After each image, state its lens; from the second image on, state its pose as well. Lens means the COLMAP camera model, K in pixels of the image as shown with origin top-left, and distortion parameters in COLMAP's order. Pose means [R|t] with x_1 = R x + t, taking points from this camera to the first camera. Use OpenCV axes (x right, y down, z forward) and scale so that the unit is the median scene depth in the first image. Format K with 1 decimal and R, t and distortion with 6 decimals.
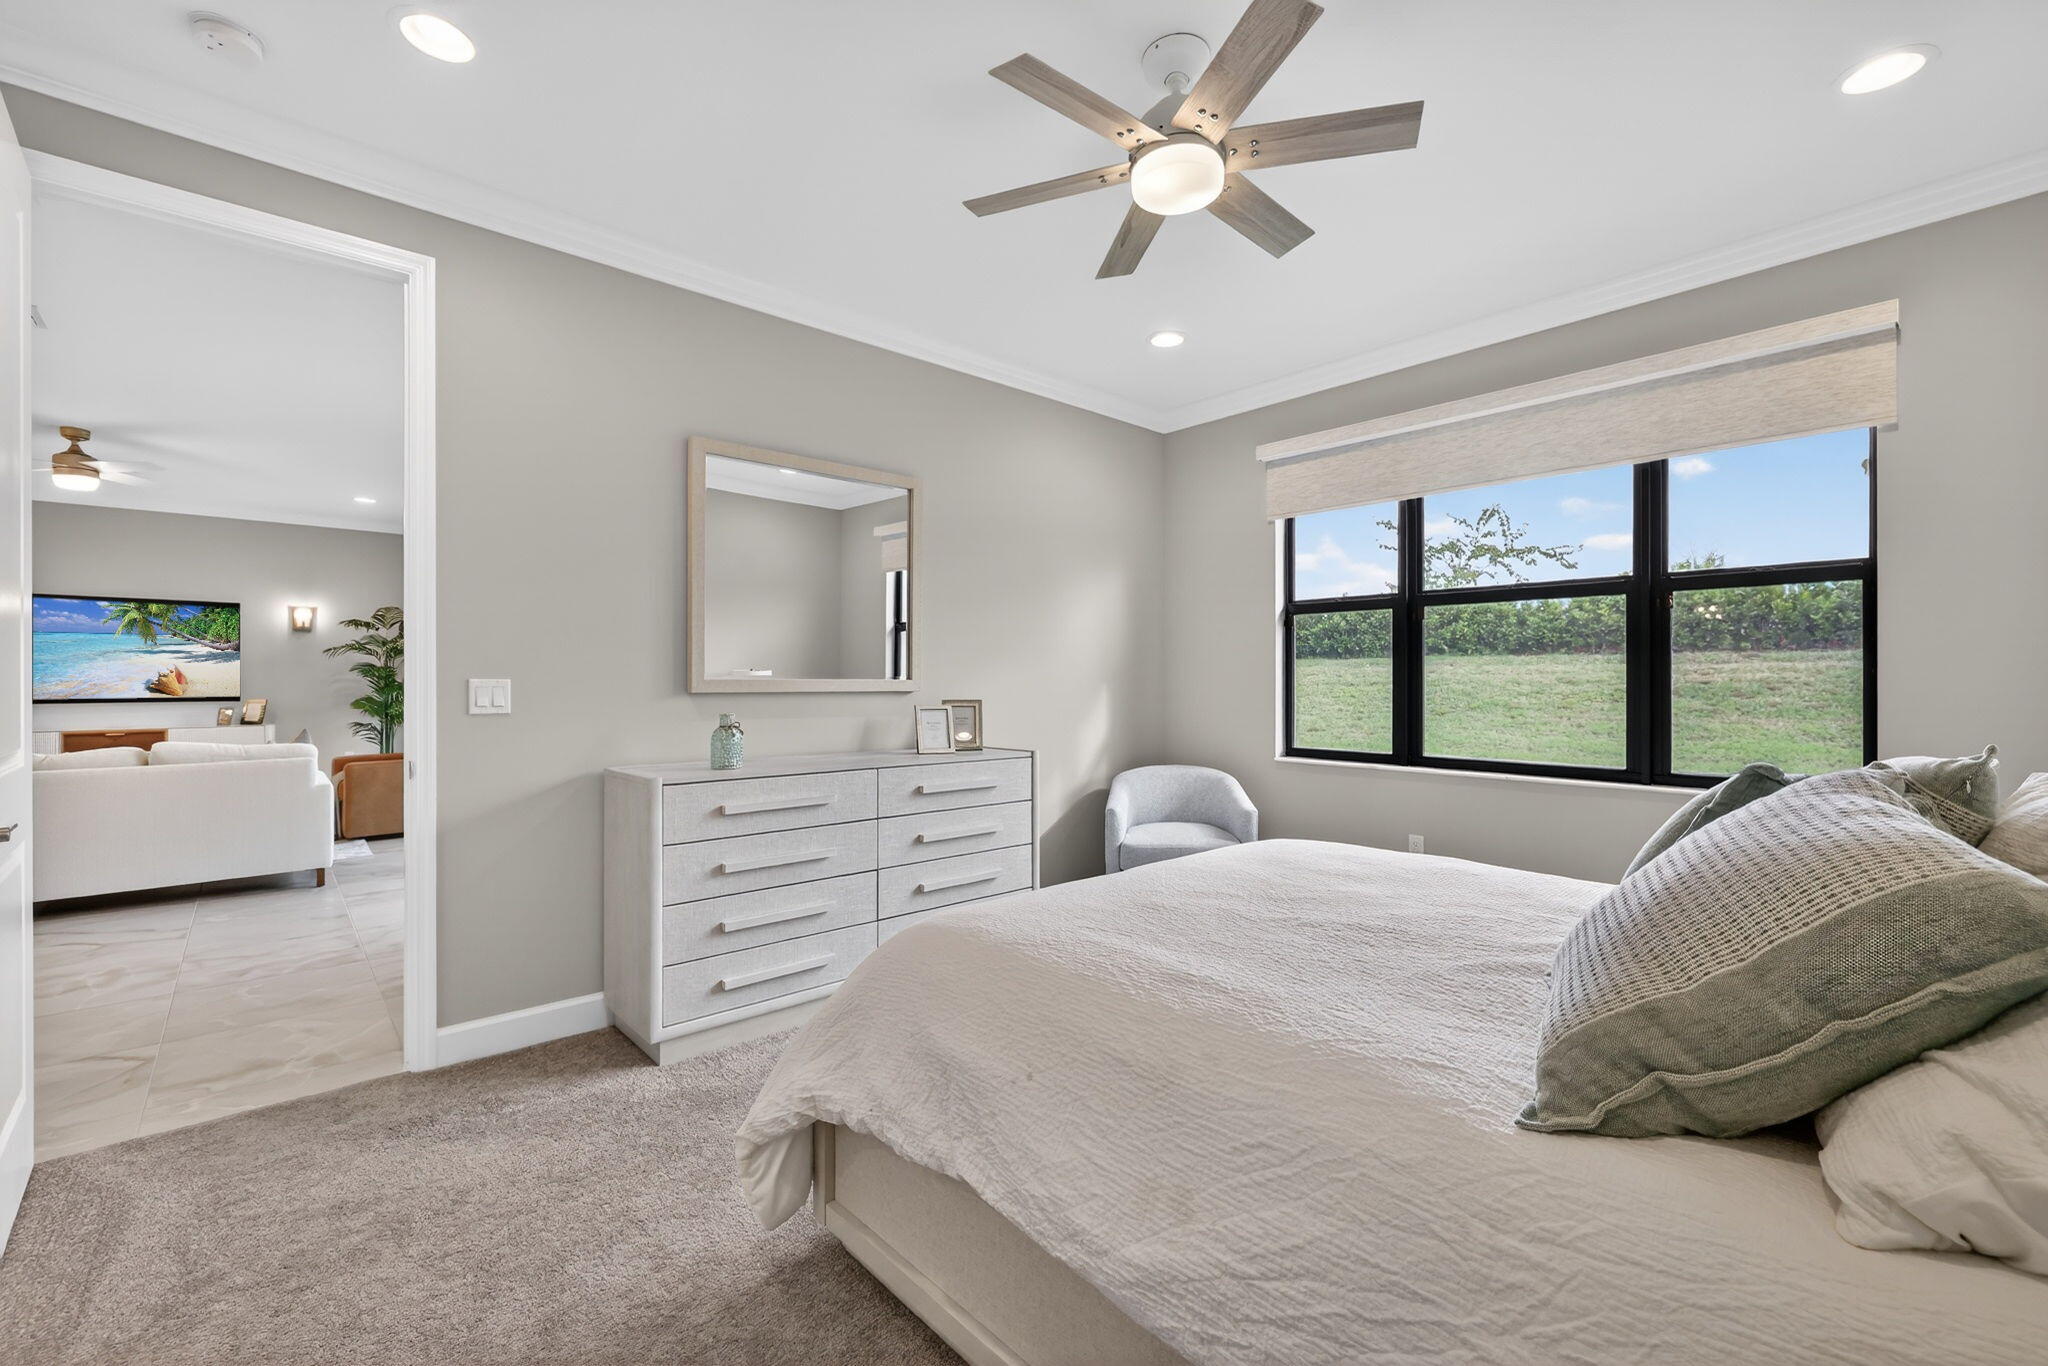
lens RADIAL K [[865.3, 0, 1010.0], [0, 865.3, 679.1], [0, 0, 1]] dist [-0.011314, 0.000820]
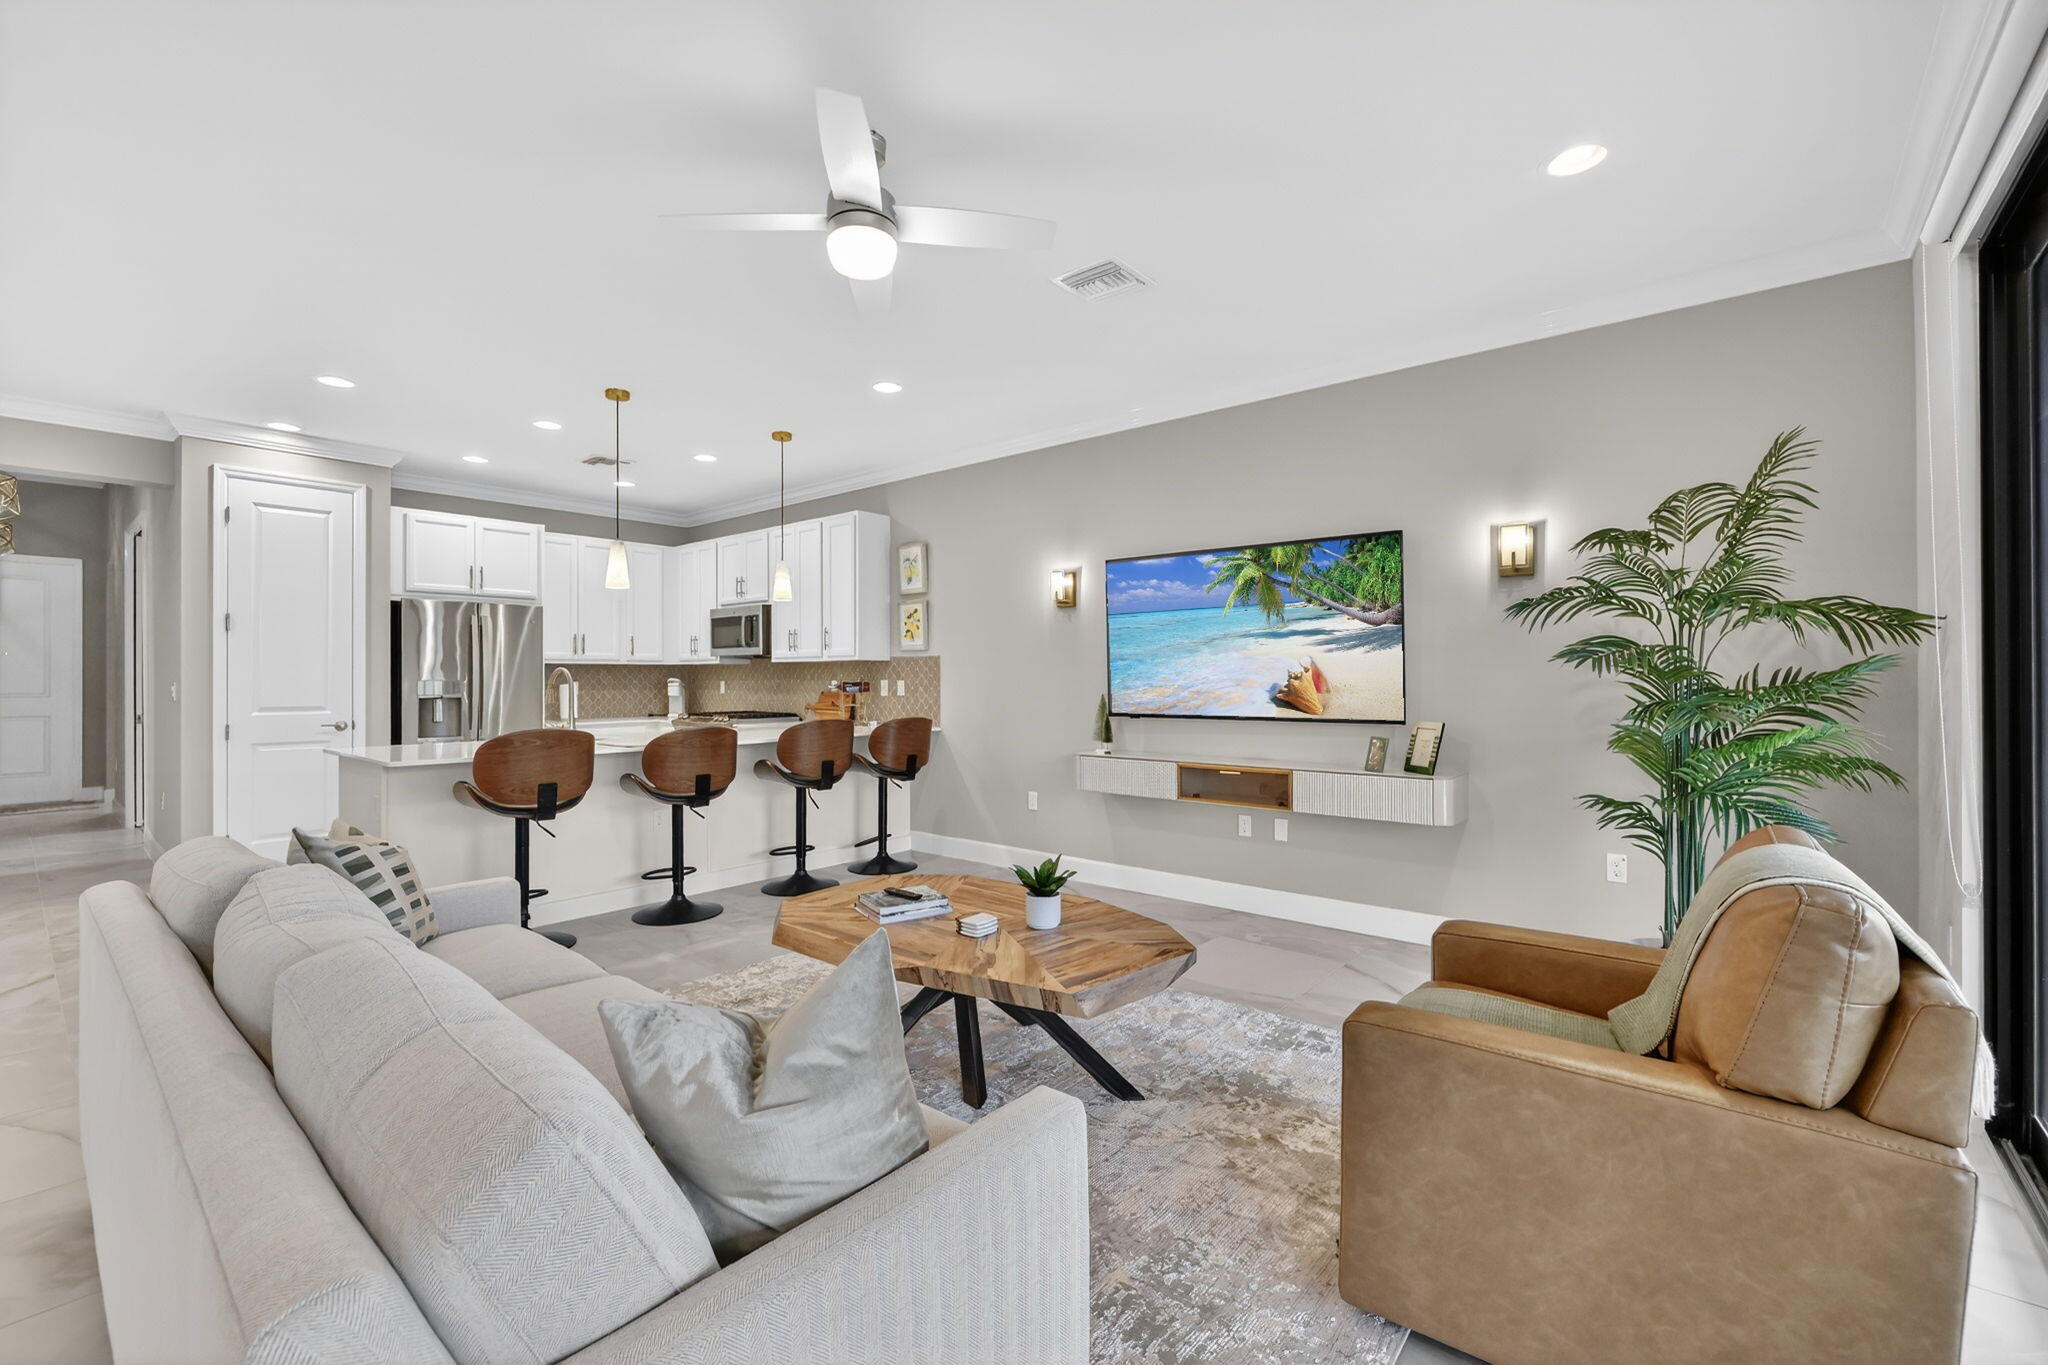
lens RADIAL K [[865.3, 0, 1039.7], [0, 865.3, 681.4], [0, 0, 1]] dist [-0.011314, 0.000820]
pose [[0.142800, 0.000706, -0.989751, -0.432776], [0.002820, 0.999995, 0.001120, -0.001737], [0.989747, -0.002951, 0.142798, 0.723217]]
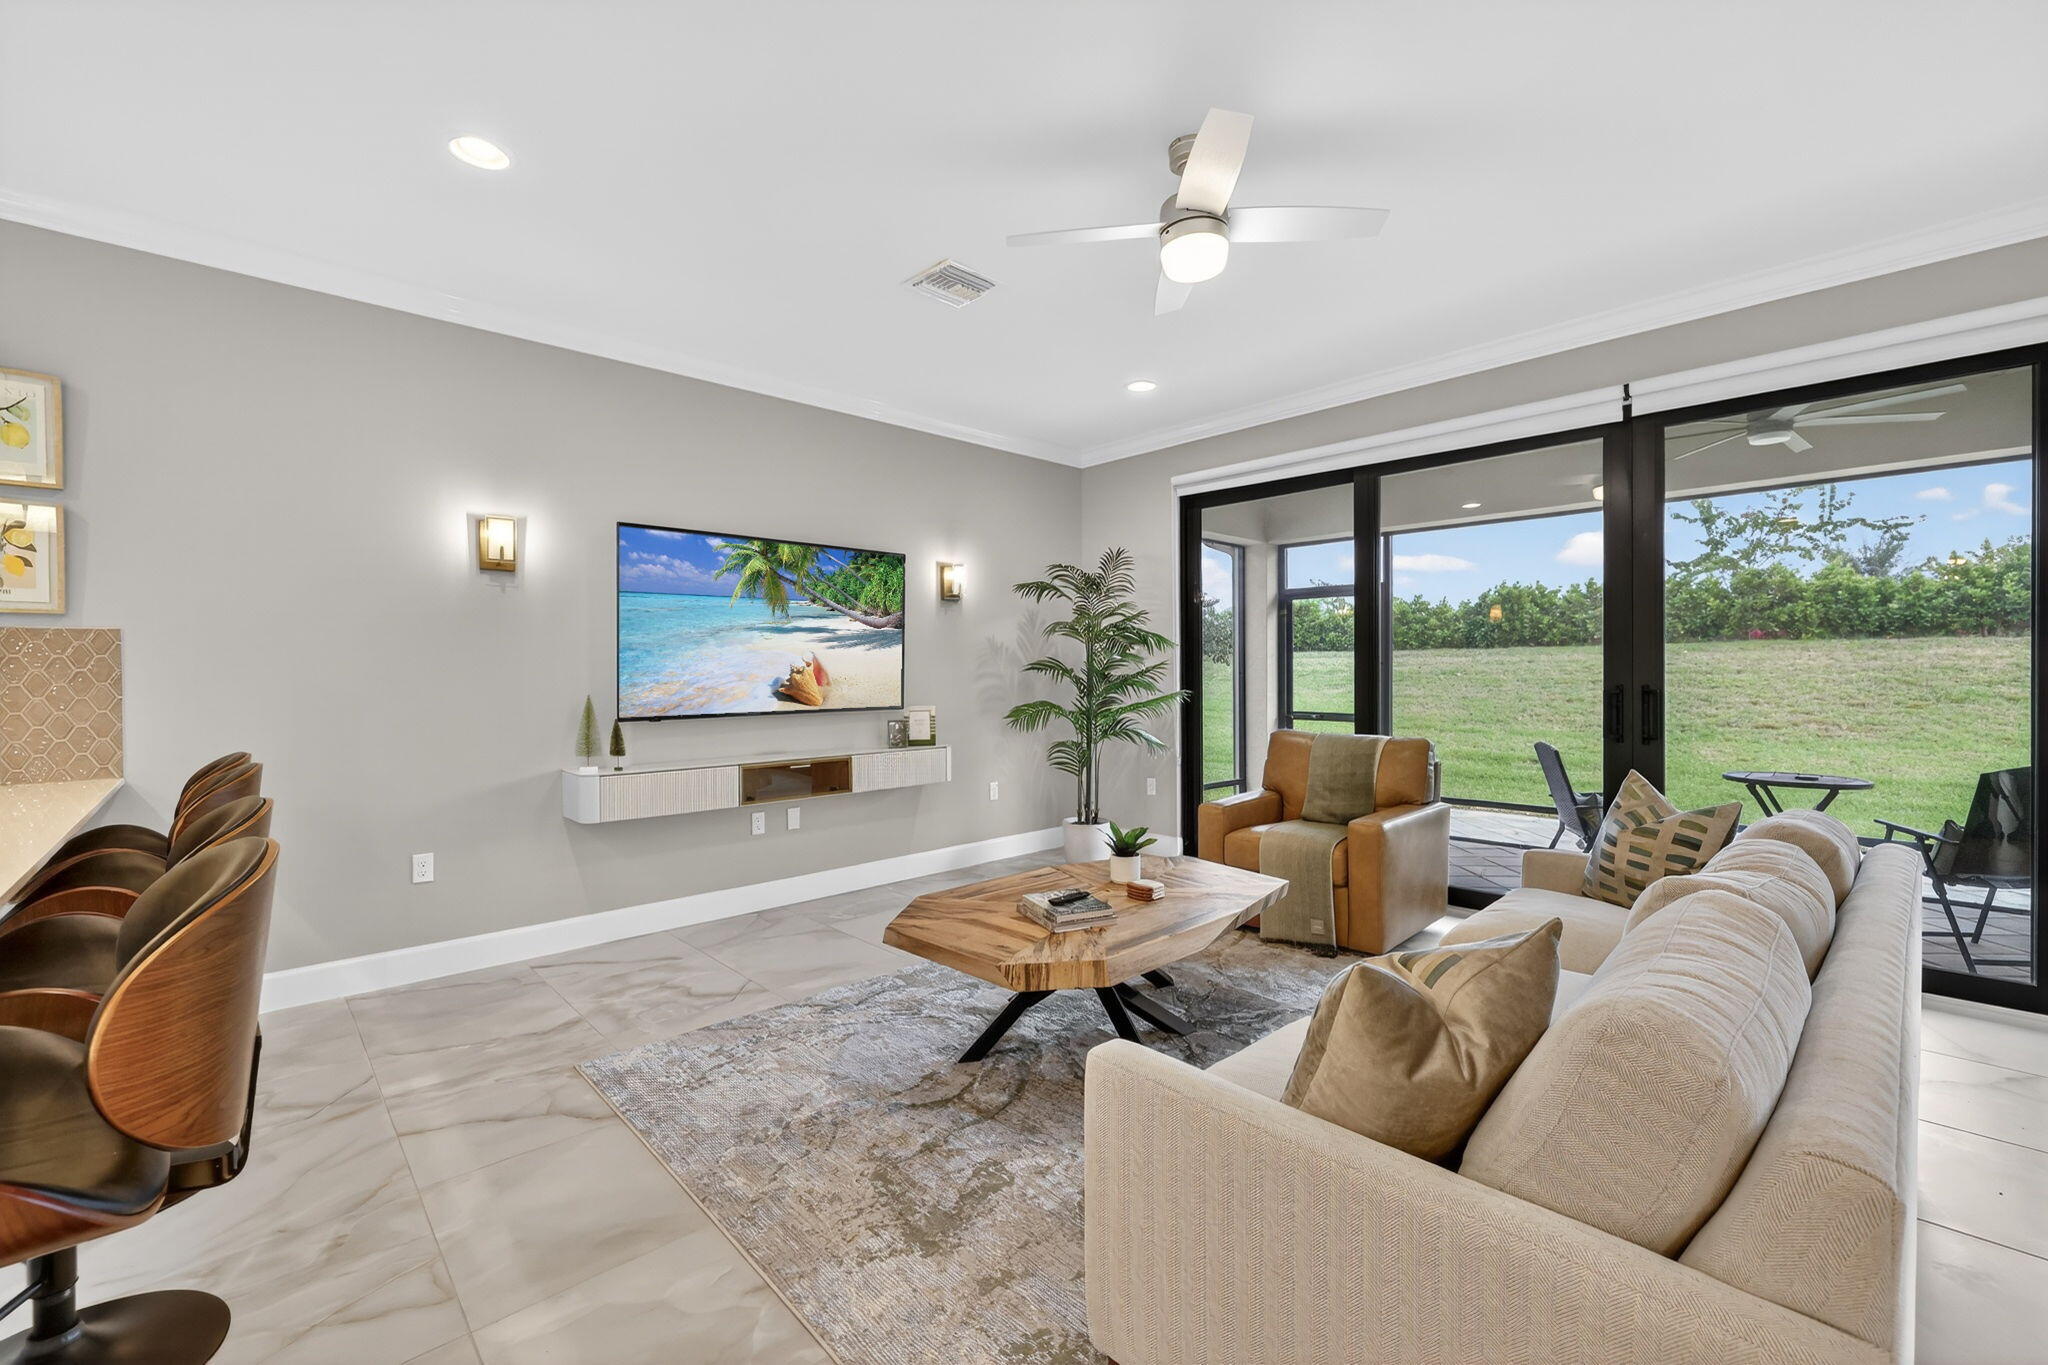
lens RADIAL K [[865.3, 0, 1038.5], [0, 865.3, 686.6], [0, 0, 1]] dist [-0.011314, 0.000820]
pose [[0.999323, -0.009069, 0.035654, -0.804994], [0.008454, 0.999813, 0.017369, -0.002004], [-0.035805, -0.017055, 0.999213, 0.387035]]
